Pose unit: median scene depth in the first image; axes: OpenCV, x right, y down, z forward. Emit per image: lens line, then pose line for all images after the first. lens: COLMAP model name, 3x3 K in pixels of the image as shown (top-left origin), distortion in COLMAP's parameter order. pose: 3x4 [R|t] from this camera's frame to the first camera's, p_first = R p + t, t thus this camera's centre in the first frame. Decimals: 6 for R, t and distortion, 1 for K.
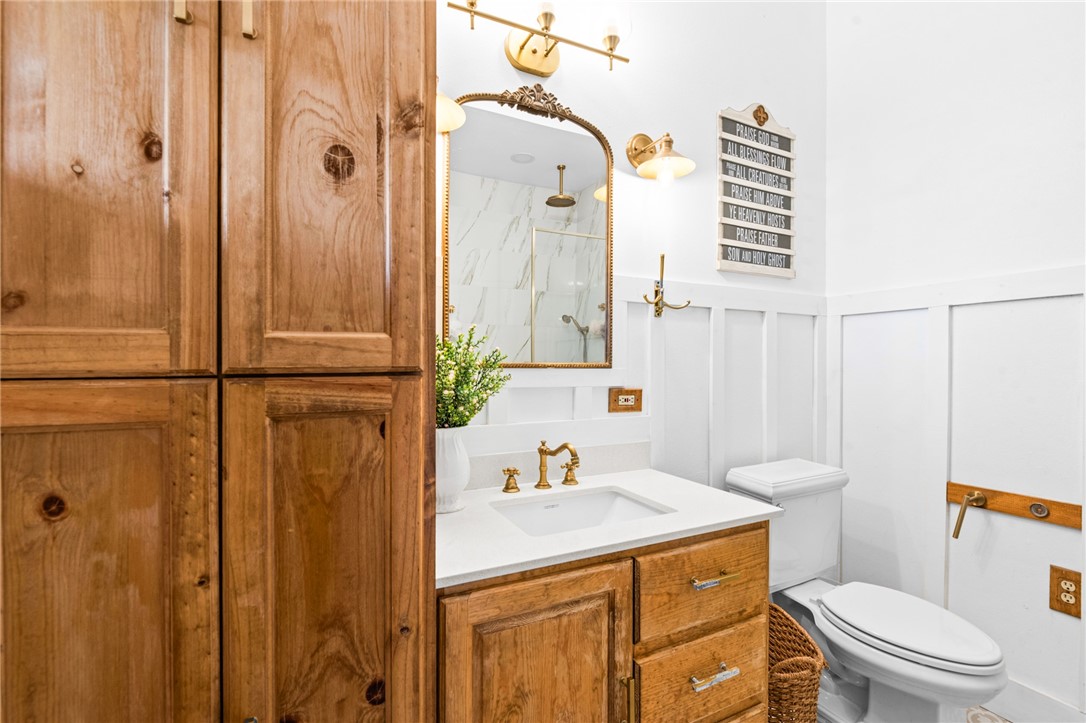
lens RADIAL K [[508.4, 0, 524.5], [0, 508.4, 368.6], [0, 0, 1]] dist [-0.001388, -0.000819]
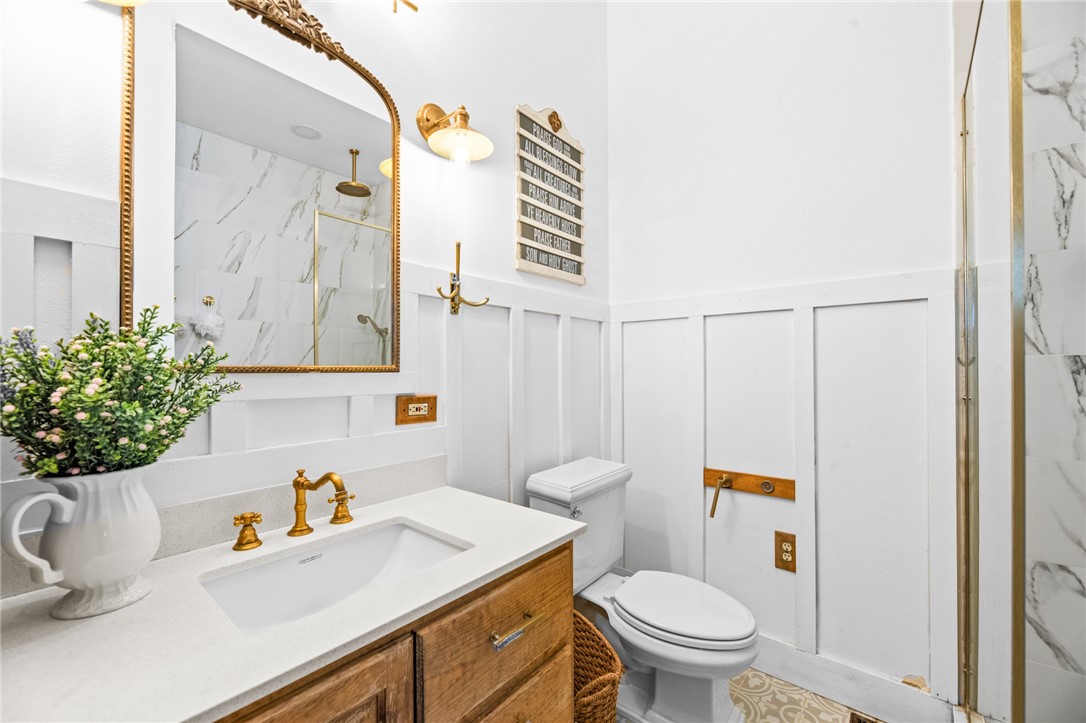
lens RADIAL K [[441.8, 0, 540.8], [0, 441.8, 364.8], [0, 0, 1]] dist [-0.001797, -0.000328]
pose [[0.911397, -0.001586, 0.411526, 0.085419], [0.008440, 0.999854, -0.014839, -0.000004], [-0.411442, 0.016998, 0.911277, 0.243627]]
